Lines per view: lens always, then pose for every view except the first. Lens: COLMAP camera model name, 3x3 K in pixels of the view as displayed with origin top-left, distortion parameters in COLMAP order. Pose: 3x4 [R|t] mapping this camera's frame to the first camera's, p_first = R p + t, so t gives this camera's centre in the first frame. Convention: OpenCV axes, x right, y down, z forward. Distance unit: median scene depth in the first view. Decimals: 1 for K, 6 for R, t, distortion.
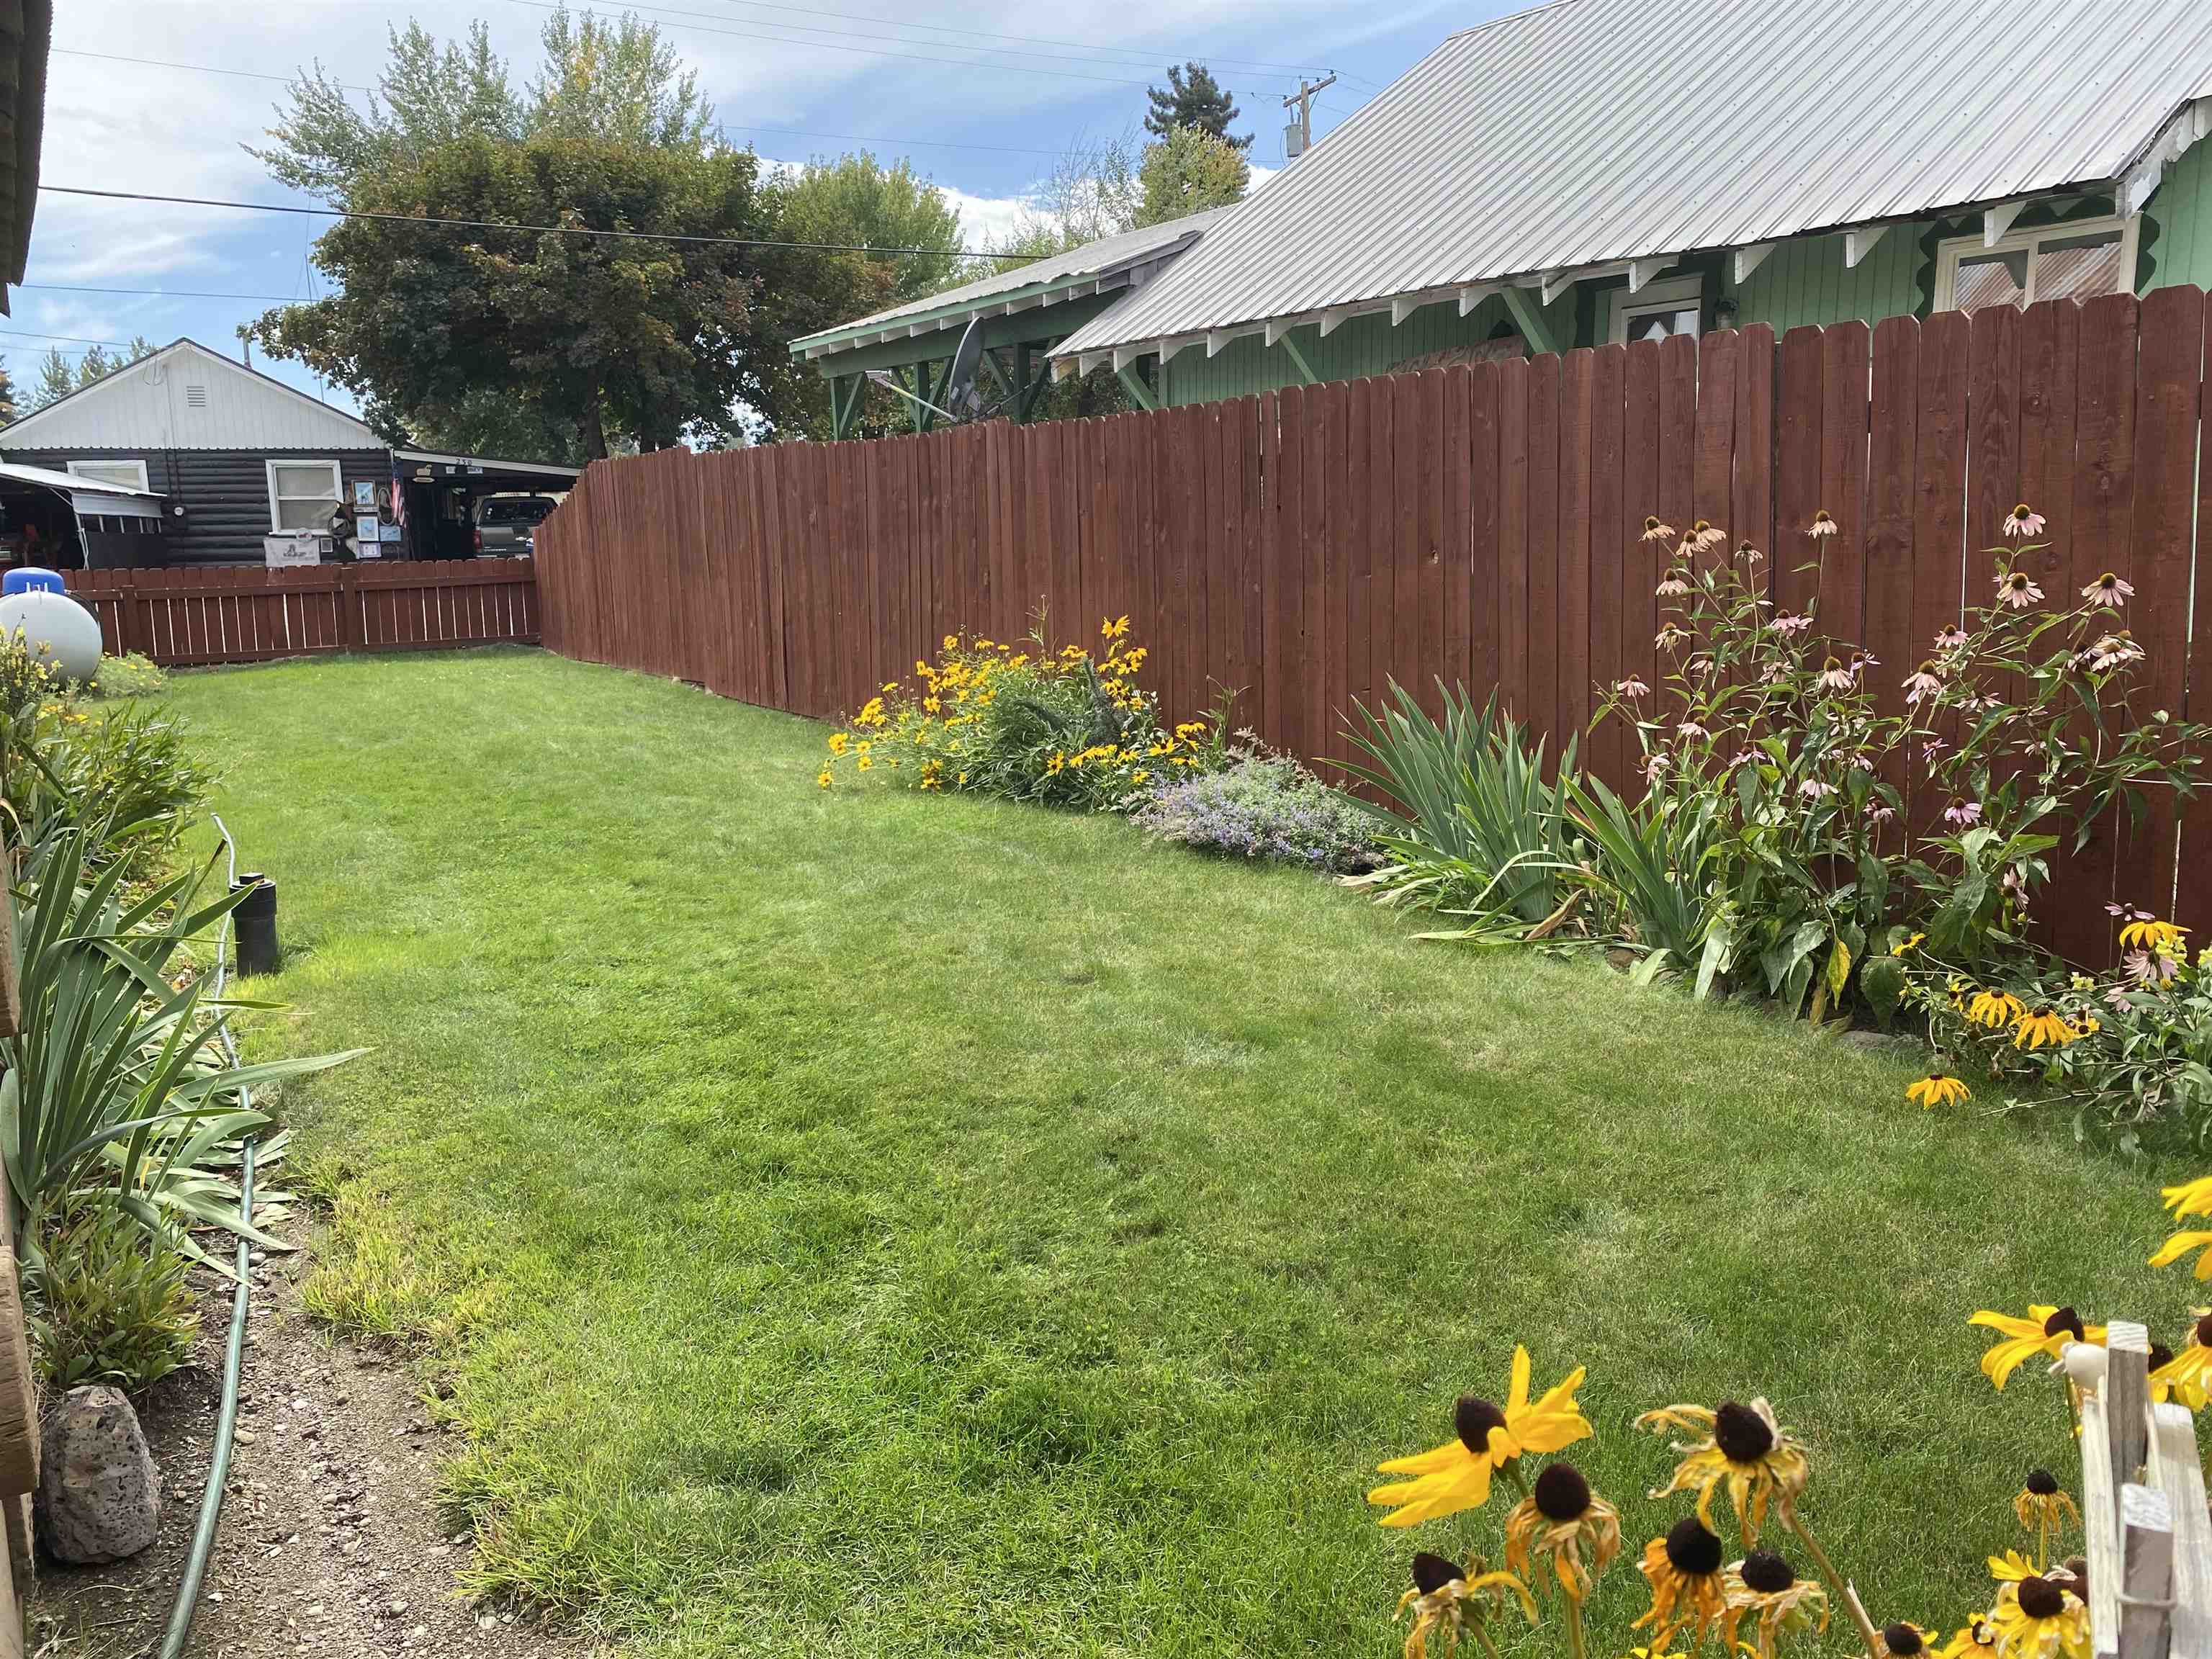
lens RADIAL K [[1688.2, 0, 1104.3], [0, 1688.2, 846.2], [0, 0, 1]] dist [0.035697, -0.033394]
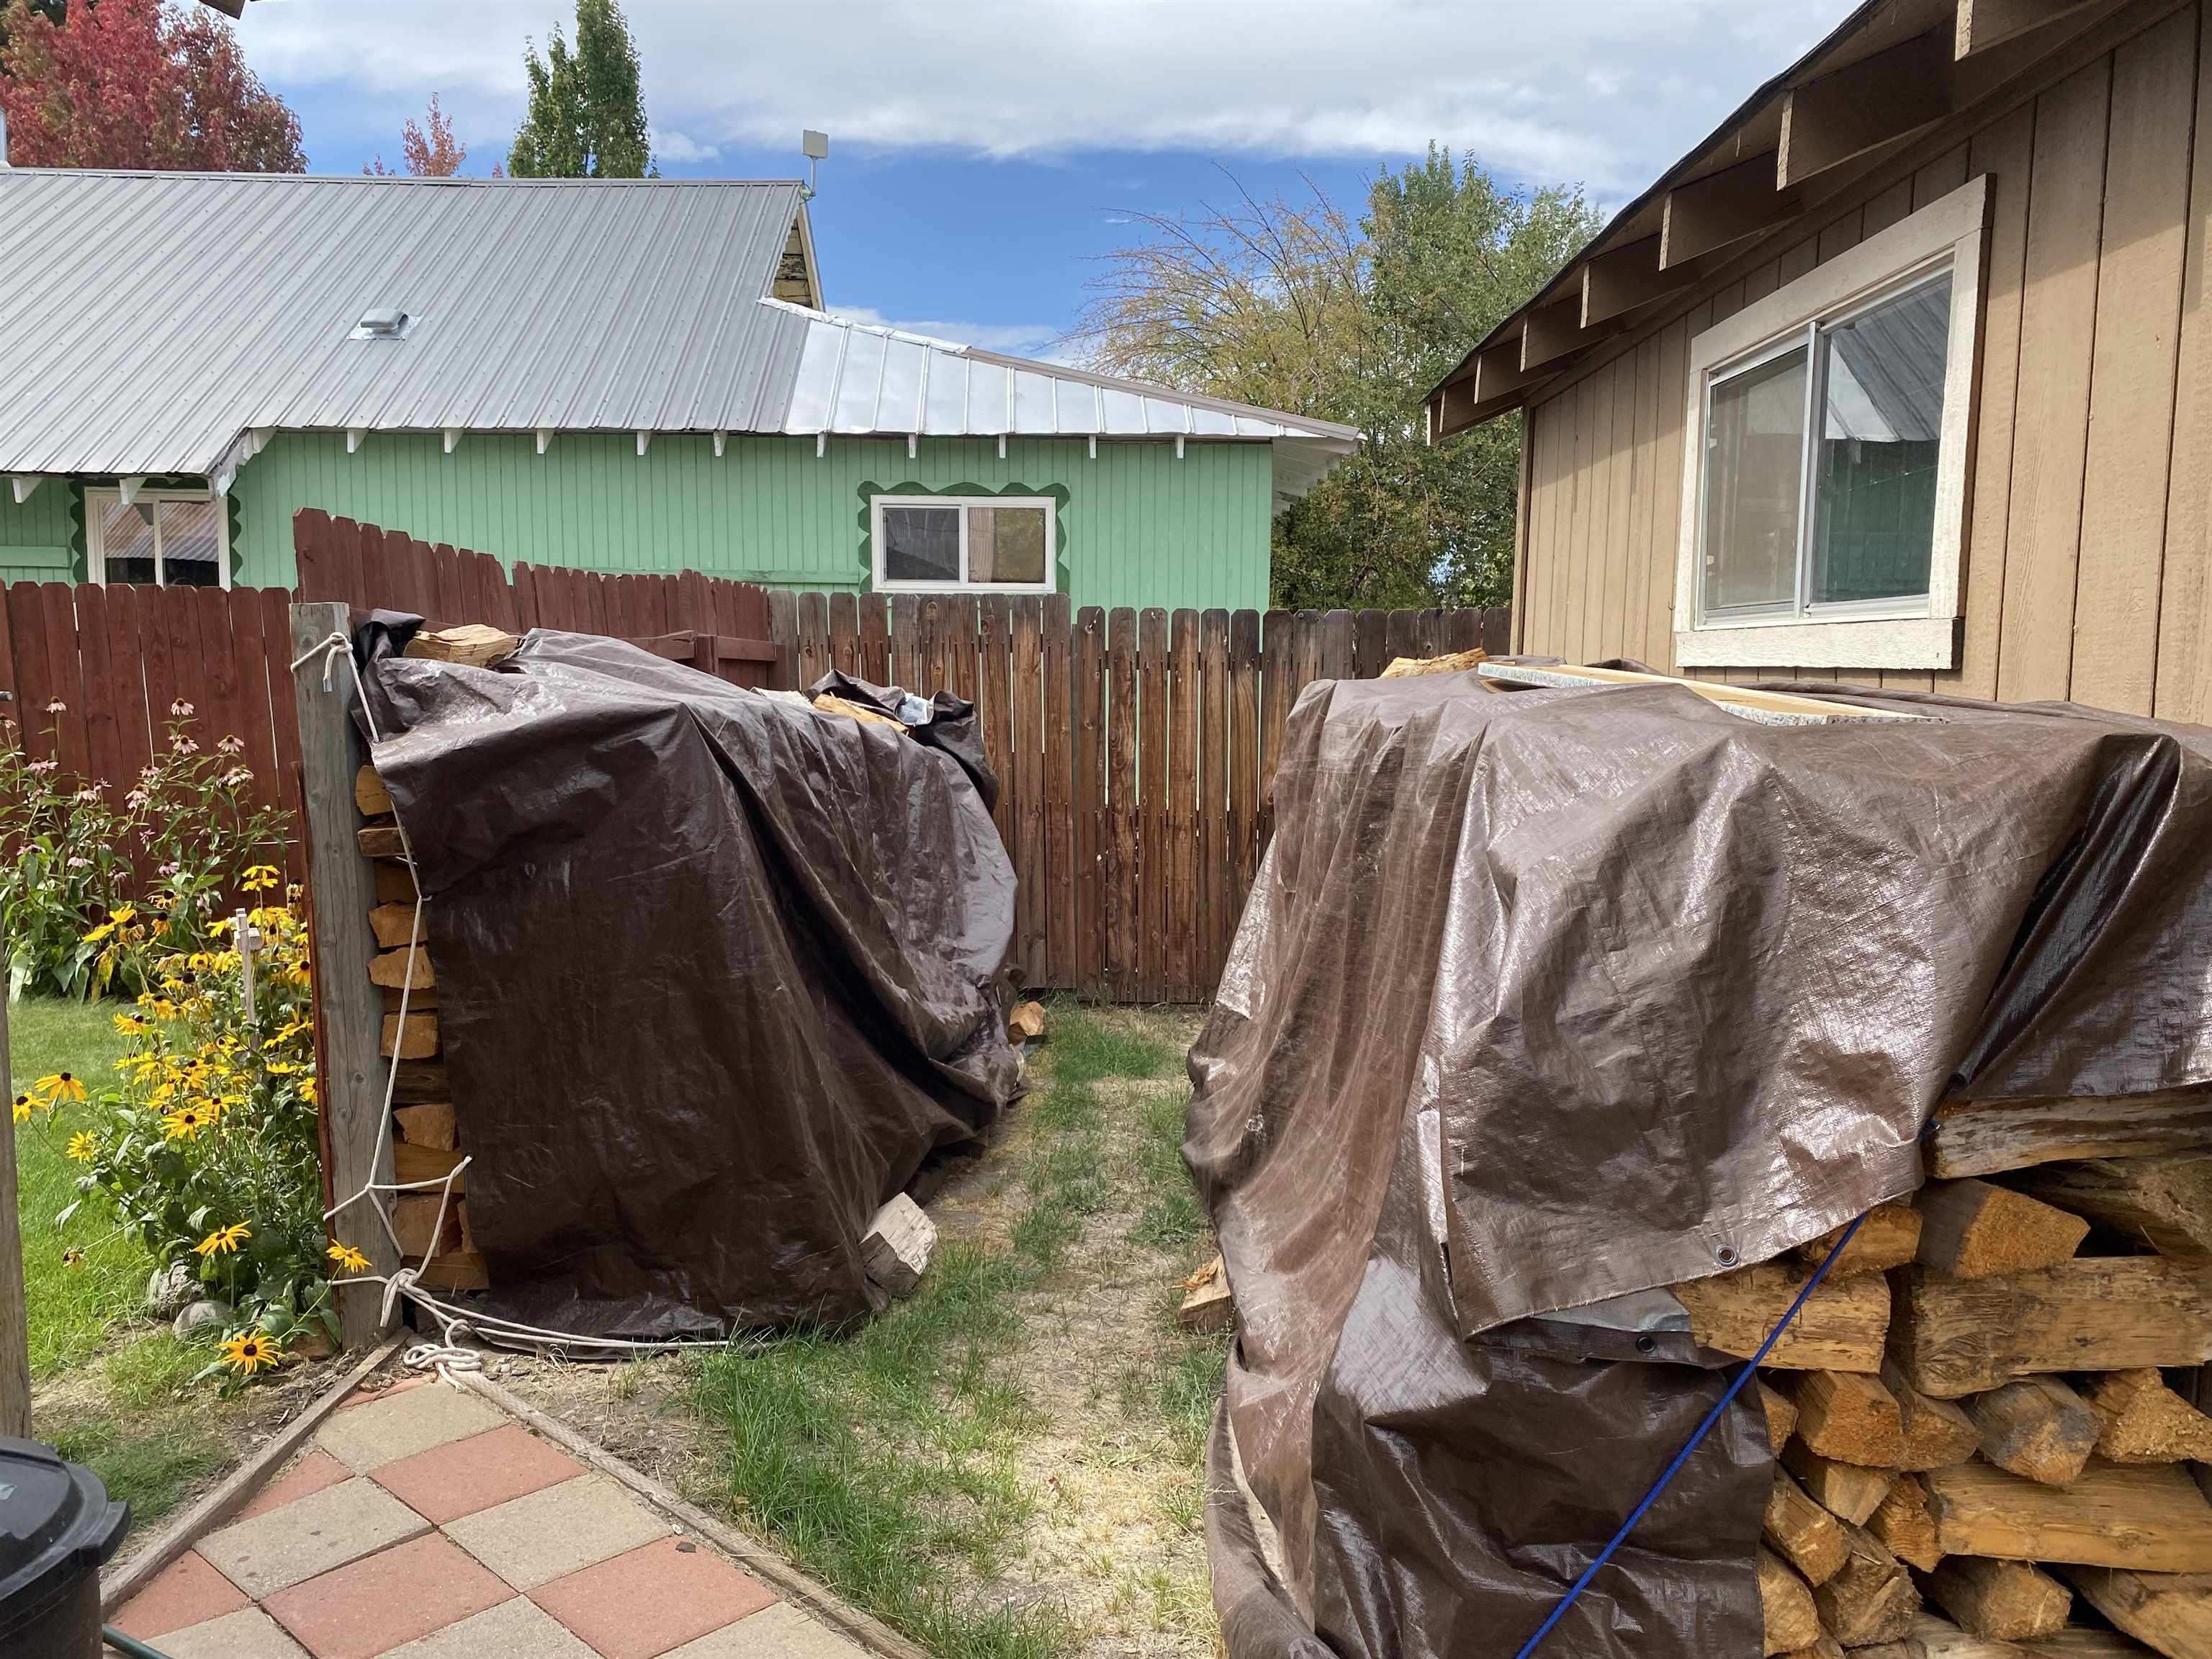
lens RADIAL K [[1688.2, 0, 1107.7], [0, 1688.2, 847.2], [0, 0, 1]] dist [0.035697, -0.033394]
pose [[0.546642, -0.065104, 0.834832, -0.430749], [0.135544, 0.990705, -0.011494, 0.108920], [-0.826323, 0.119440, 0.550385, -0.772406]]
